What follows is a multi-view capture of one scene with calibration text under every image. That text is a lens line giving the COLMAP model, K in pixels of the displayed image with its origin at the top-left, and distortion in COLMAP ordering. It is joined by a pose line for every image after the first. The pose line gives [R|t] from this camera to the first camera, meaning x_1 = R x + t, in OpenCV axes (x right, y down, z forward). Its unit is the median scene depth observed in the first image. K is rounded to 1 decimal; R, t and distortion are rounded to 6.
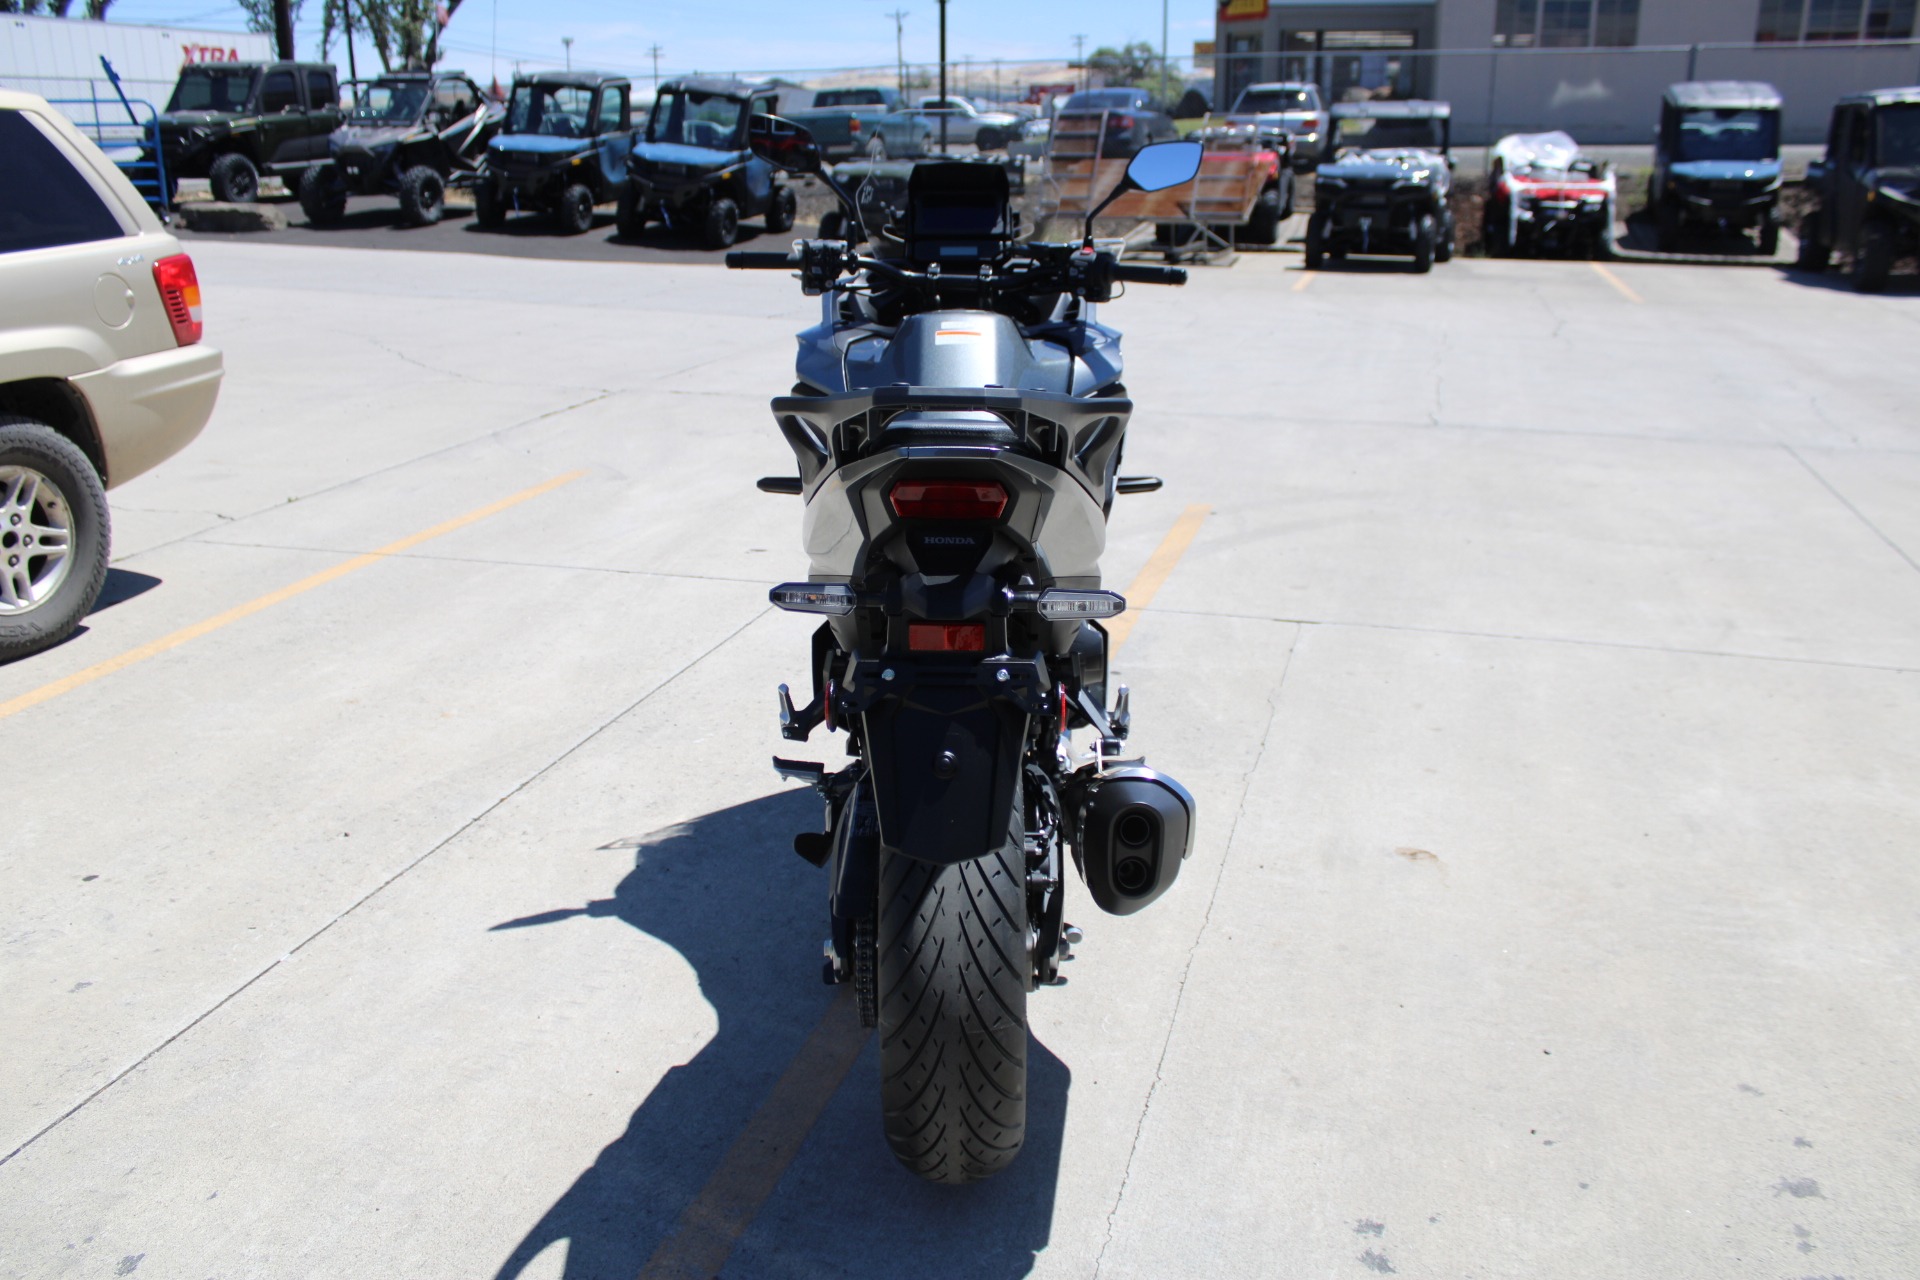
lens RADIAL K [[1592.4, 0, 960.0], [0, 1592.4, 640.0], [0, 0, 1]] dist [-0.149935, 0.124916]
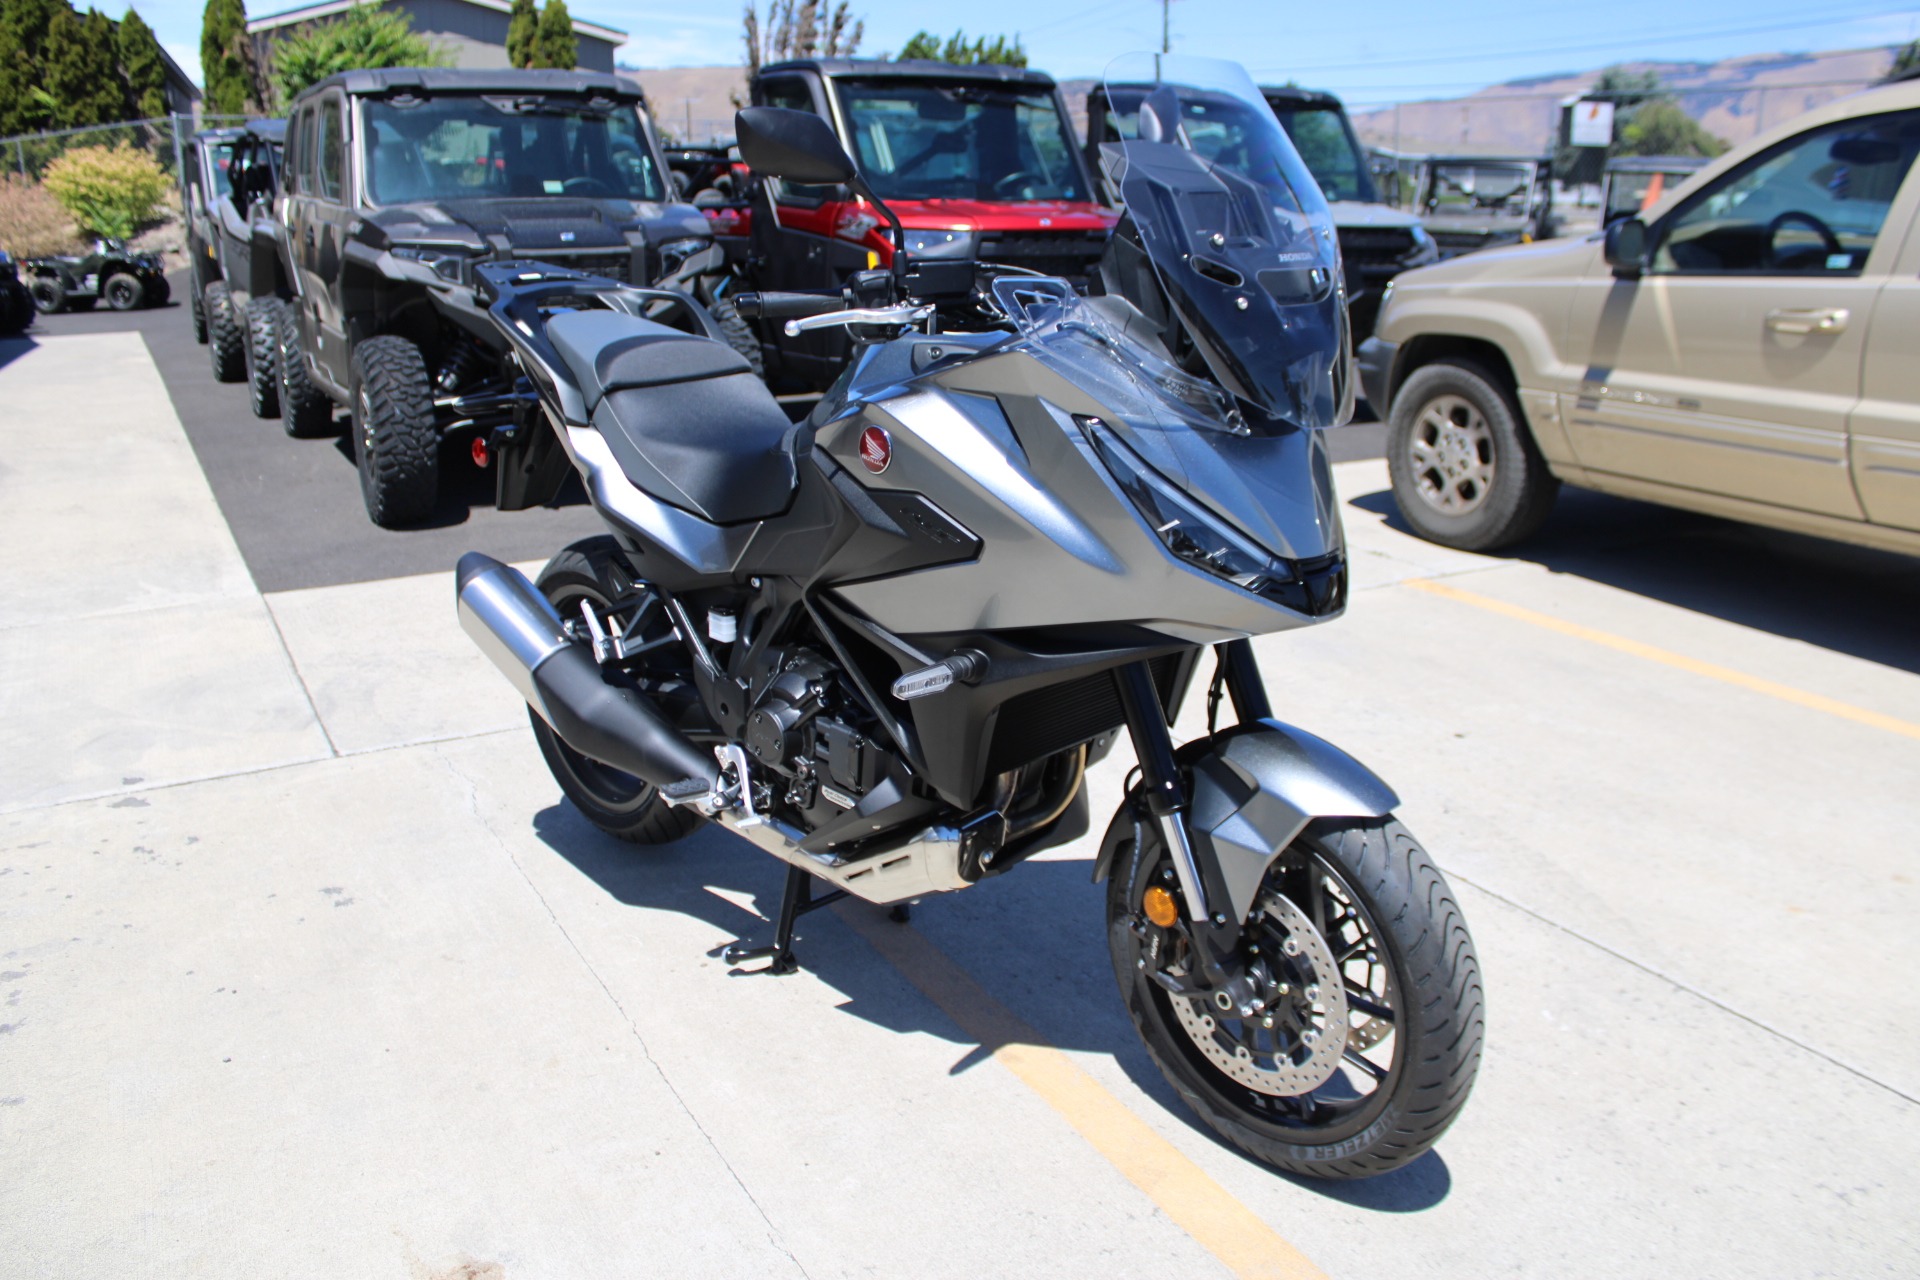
lens RADIAL K [[1590.4, 0, 960.0], [0, 1590.4, 640.0], [0, 0, 1]] dist [-0.161302, 0.138682]
pose [[-0.700910, 0.214265, -0.680306, 0.087199], [-0.205544, 0.852669, 0.480320, -0.069286], [0.682991, 0.476494, -0.553603, 0.228942]]
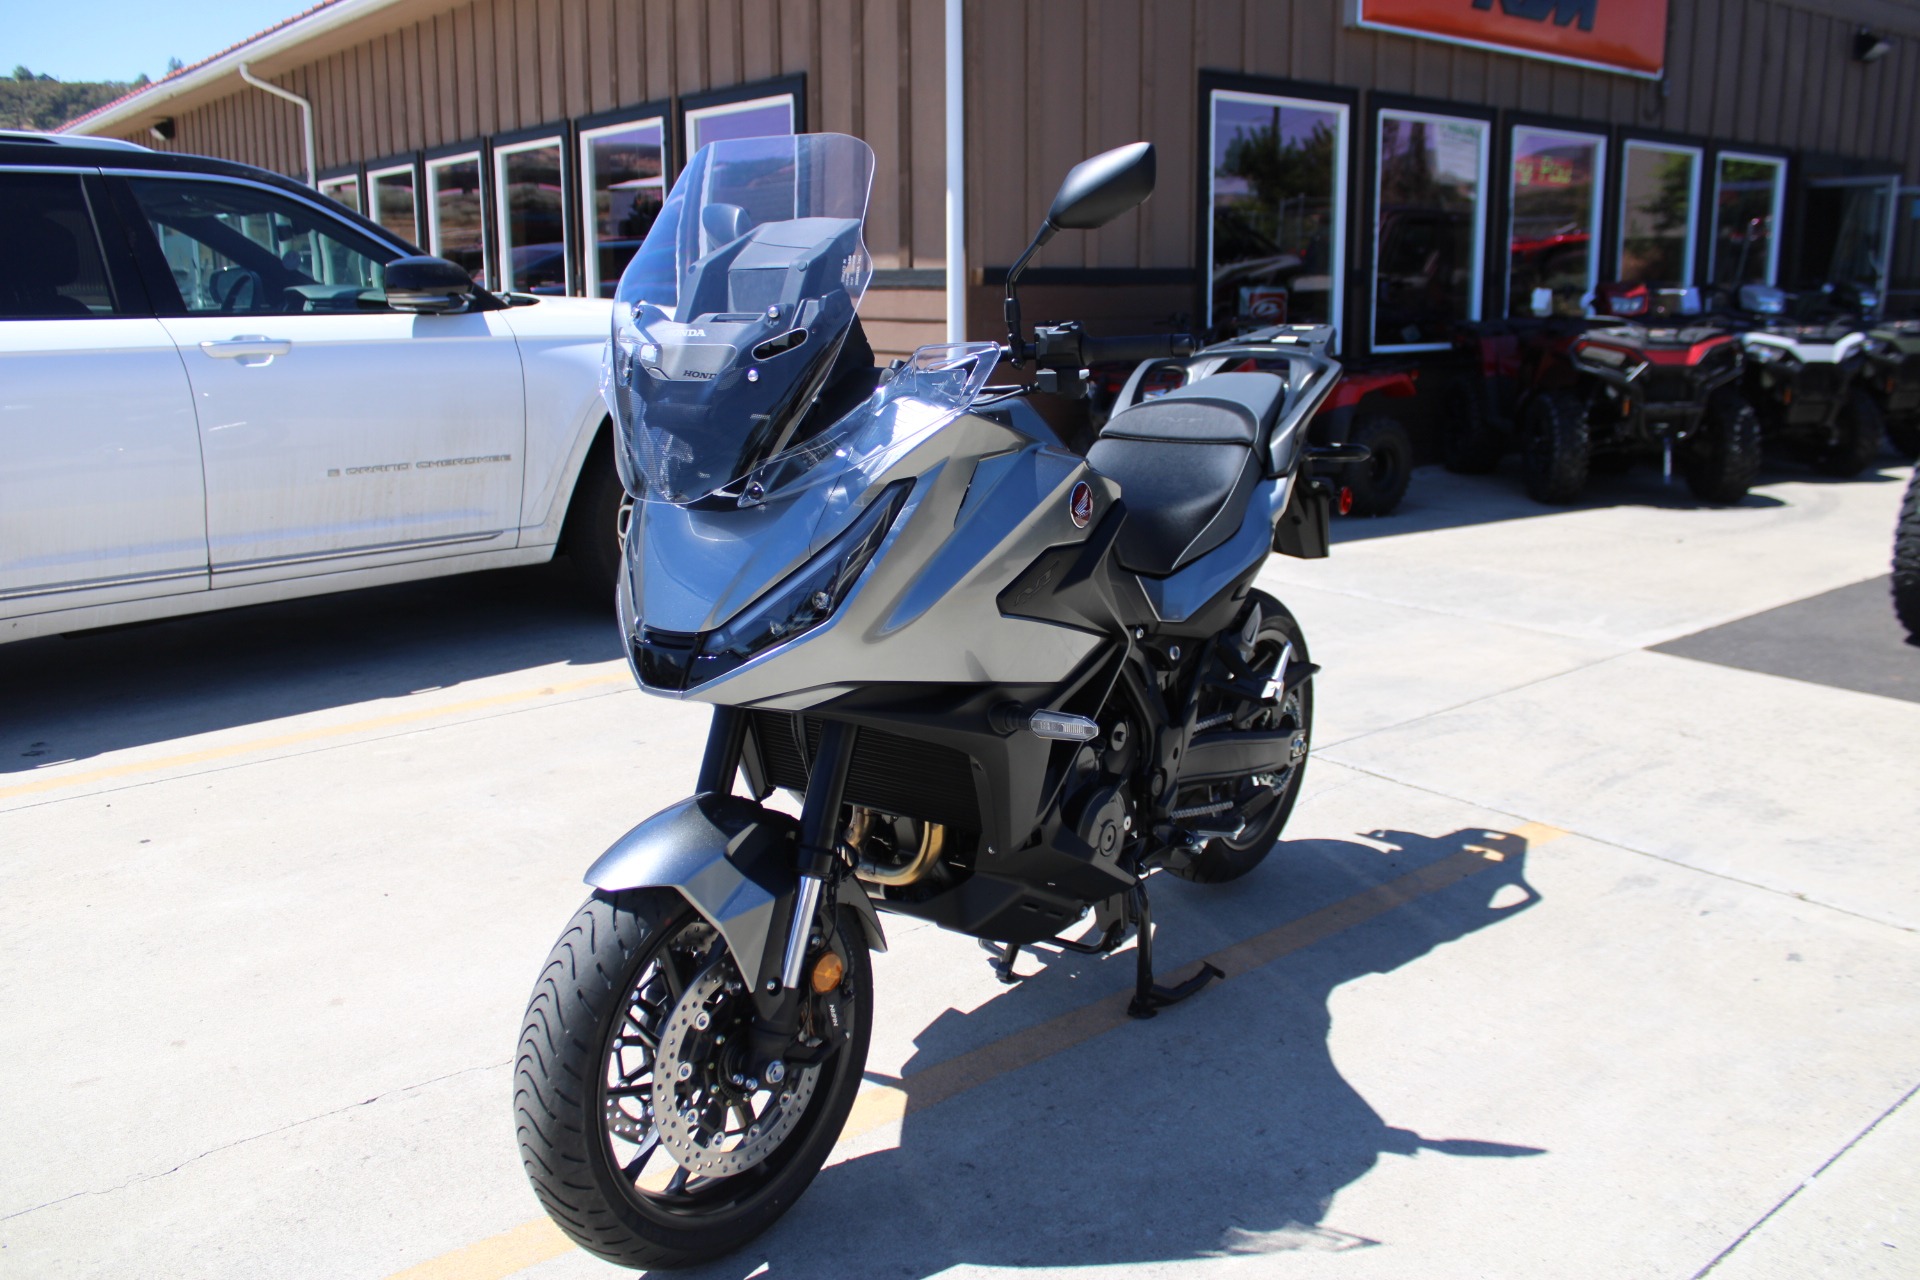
lens RADIAL K [[1590.4, 0, 960.0], [0, 1590.4, 640.0], [0, 0, 1]] dist [-0.161302, 0.138682]
pose [[-0.821744, -0.113257, 0.558489, -0.072589], [0.193007, 0.866812, 0.459767, -0.072157], [-0.536177, 0.485603, -0.690438, 0.246155]]
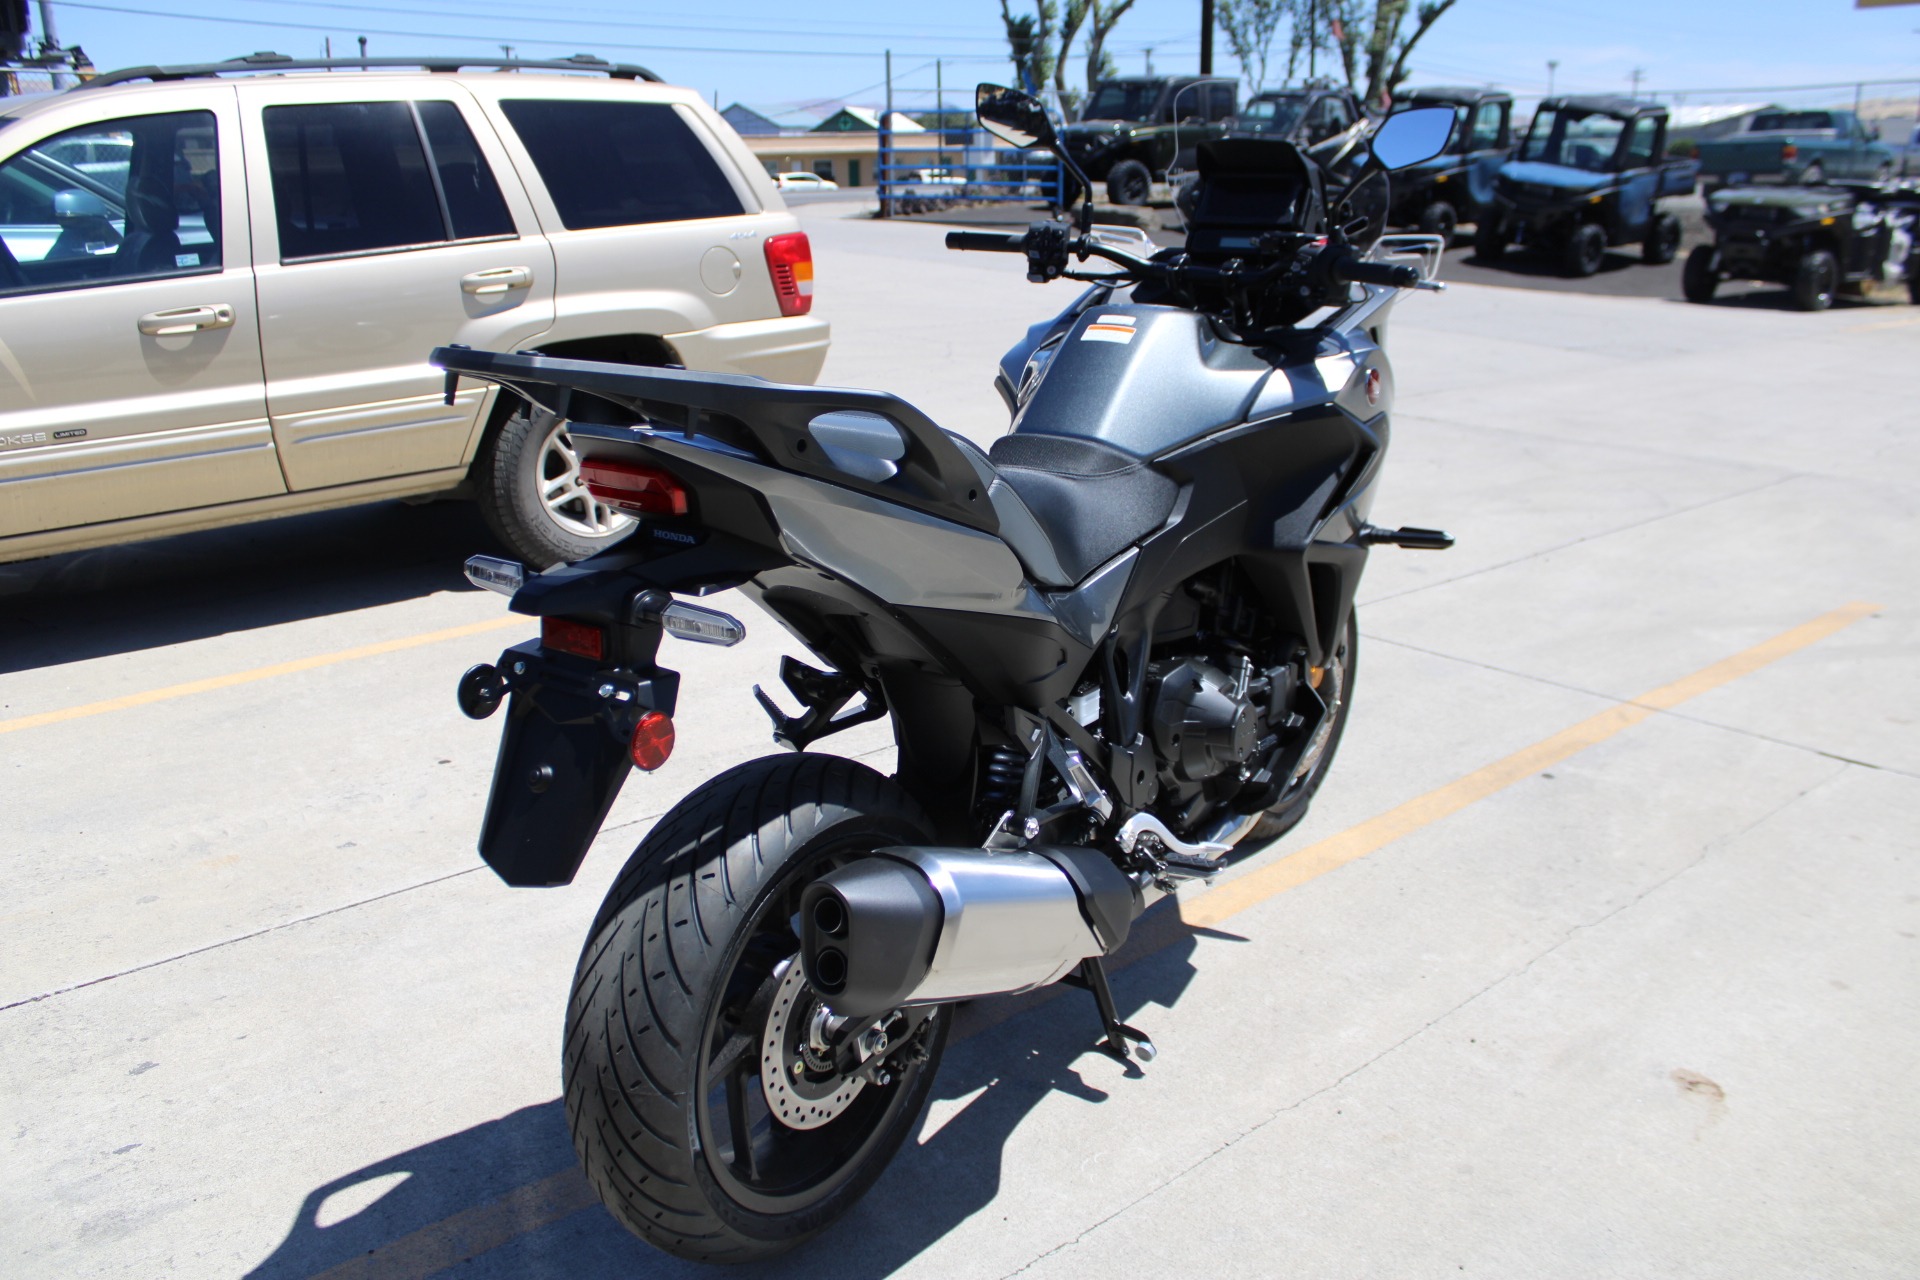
lens RADIAL K [[1592.4, 0, 960.0], [0, 1592.4, 640.0], [0, 0, 1]] dist [-0.149935, 0.124916]
pose [[0.836857, 0.156970, -0.524433, 0.058818], [-0.163820, 0.985915, 0.033684, -0.006052], [0.522334, 0.057724, 0.850785, 0.033671]]
